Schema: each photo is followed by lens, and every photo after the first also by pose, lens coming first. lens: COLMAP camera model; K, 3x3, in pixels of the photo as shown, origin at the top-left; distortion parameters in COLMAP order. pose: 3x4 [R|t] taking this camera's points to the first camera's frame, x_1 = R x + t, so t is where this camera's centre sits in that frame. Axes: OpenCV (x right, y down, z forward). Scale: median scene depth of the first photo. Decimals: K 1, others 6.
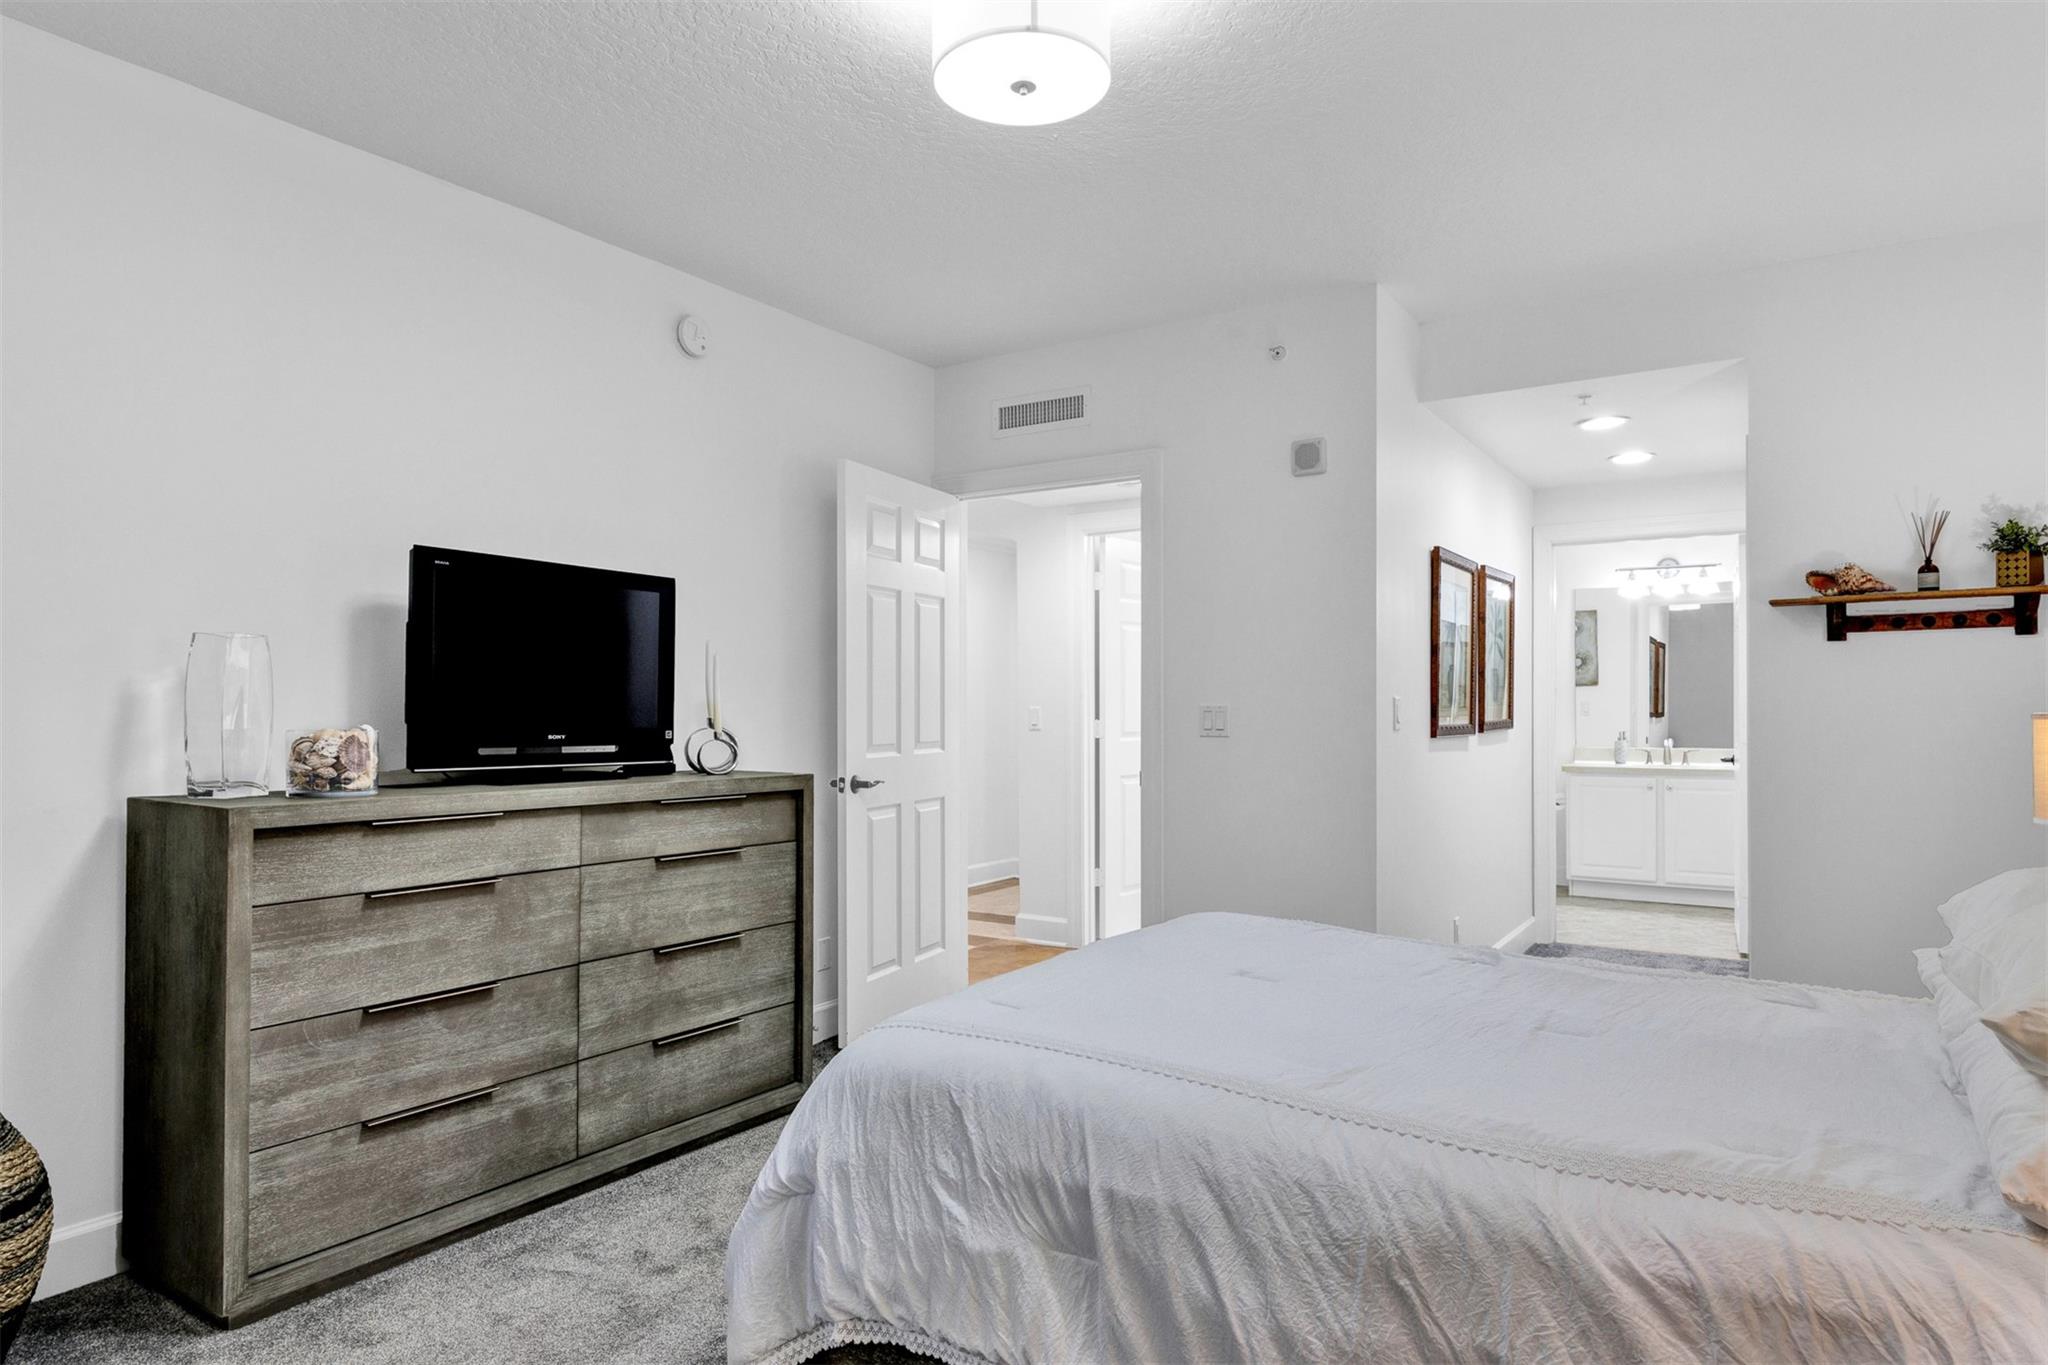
lens RADIAL K [[1170.4, 0, 1036.3], [0, 1170.4, 690.4], [0, 0, 1]] dist [0.001002, 0.001570]
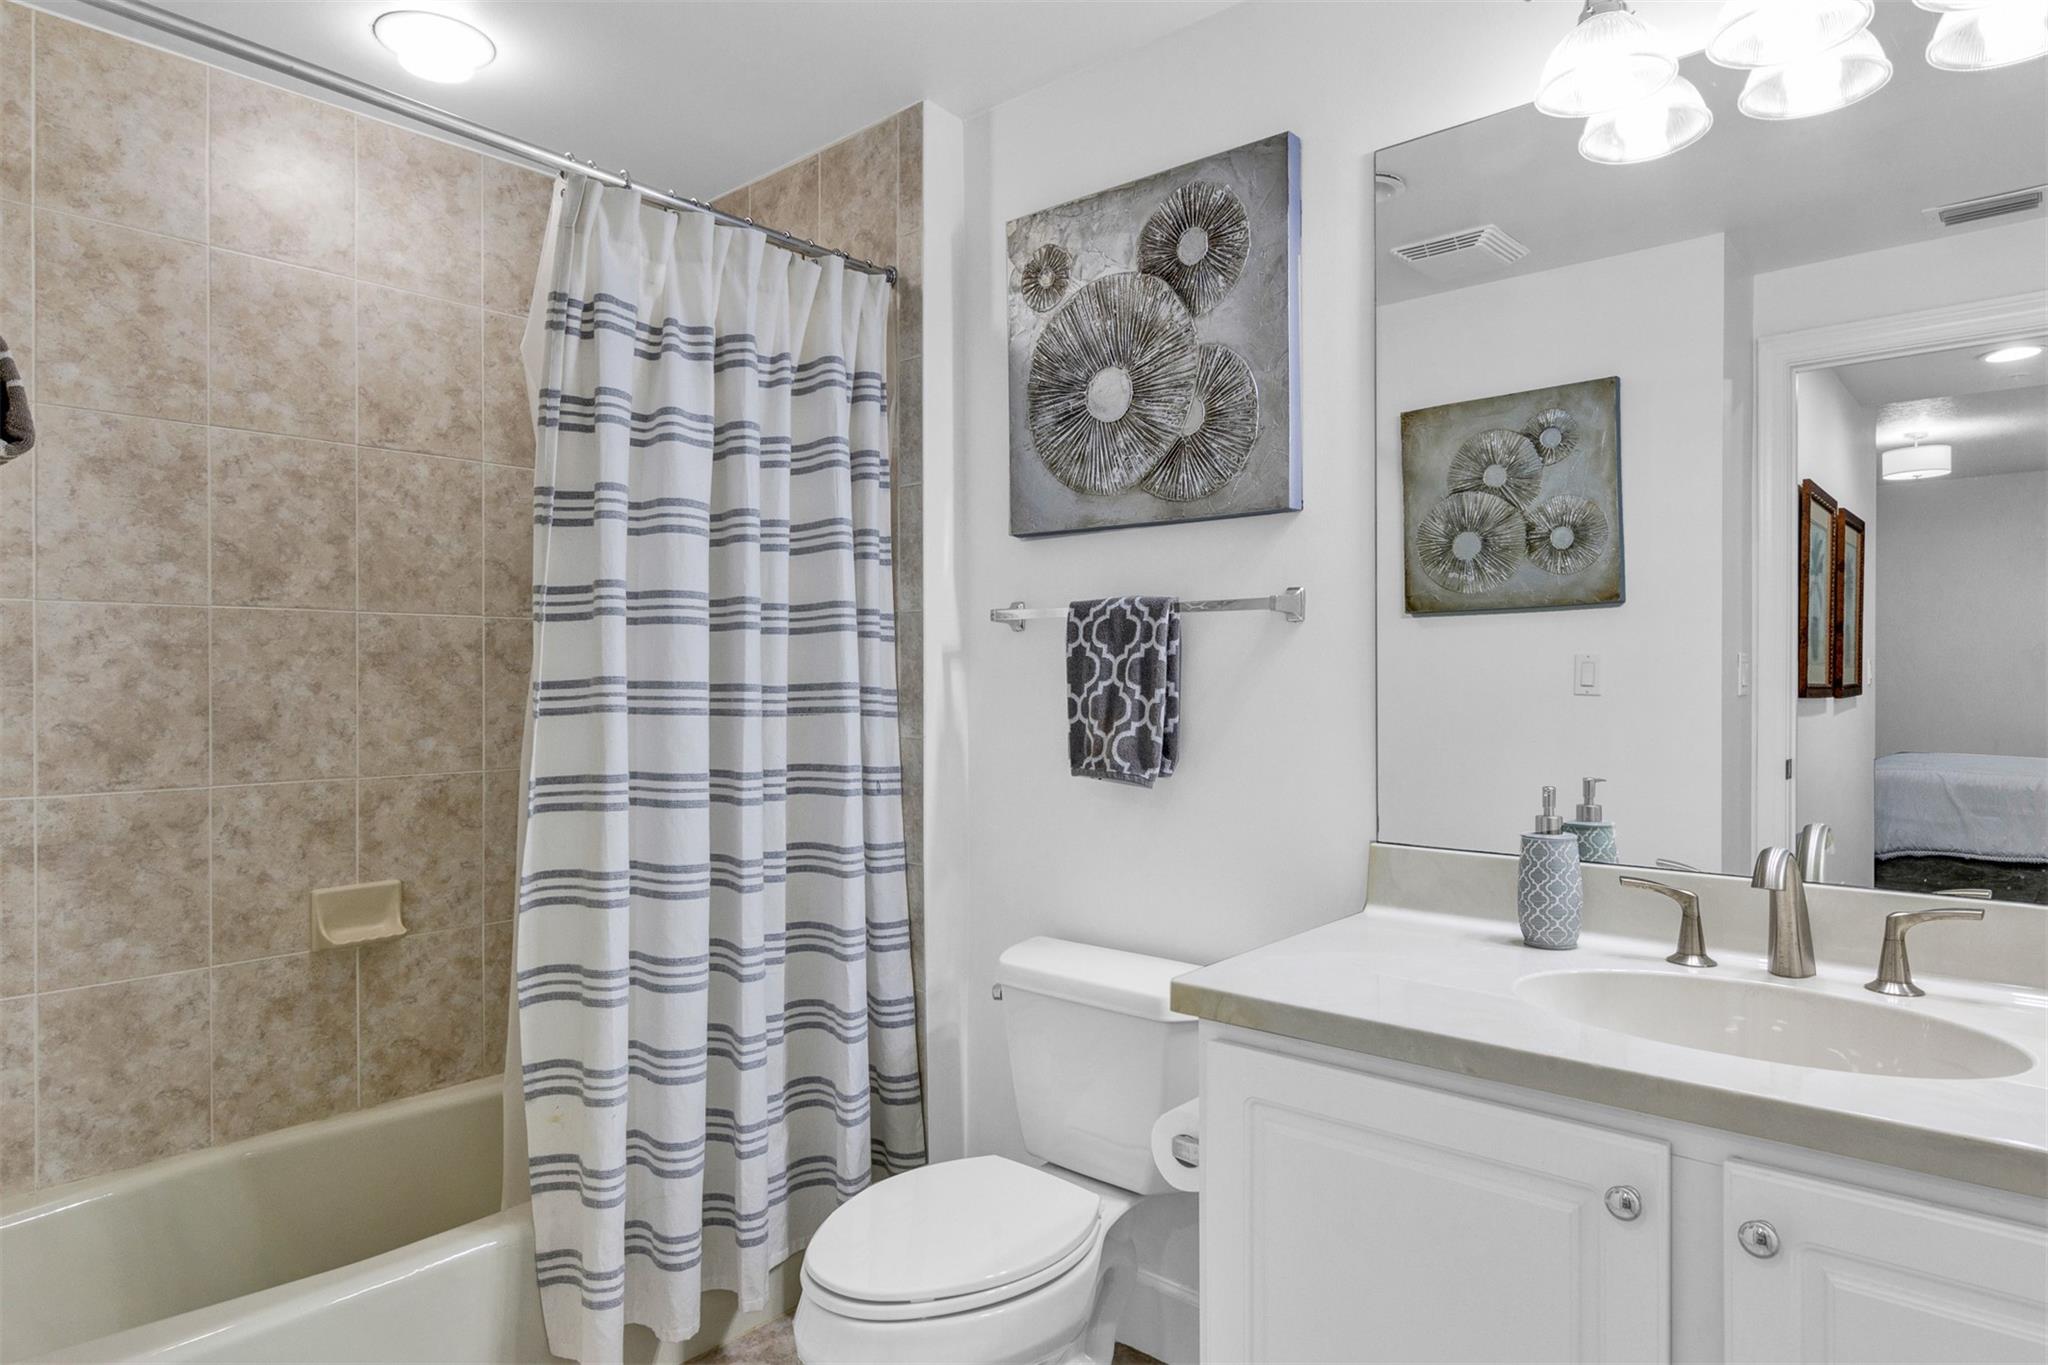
lens RADIAL K [[1170.4, 0, 1036.3], [0, 1170.4, 690.4], [0, 0, 1]] dist [0.001002, 0.001570]
pose [[0.990052, -0.002409, -0.140685, 0.361925], [0.005911, 0.999683, 0.024478, 0.010633], [0.140581, -0.025066, 0.989752, 0.648312]]
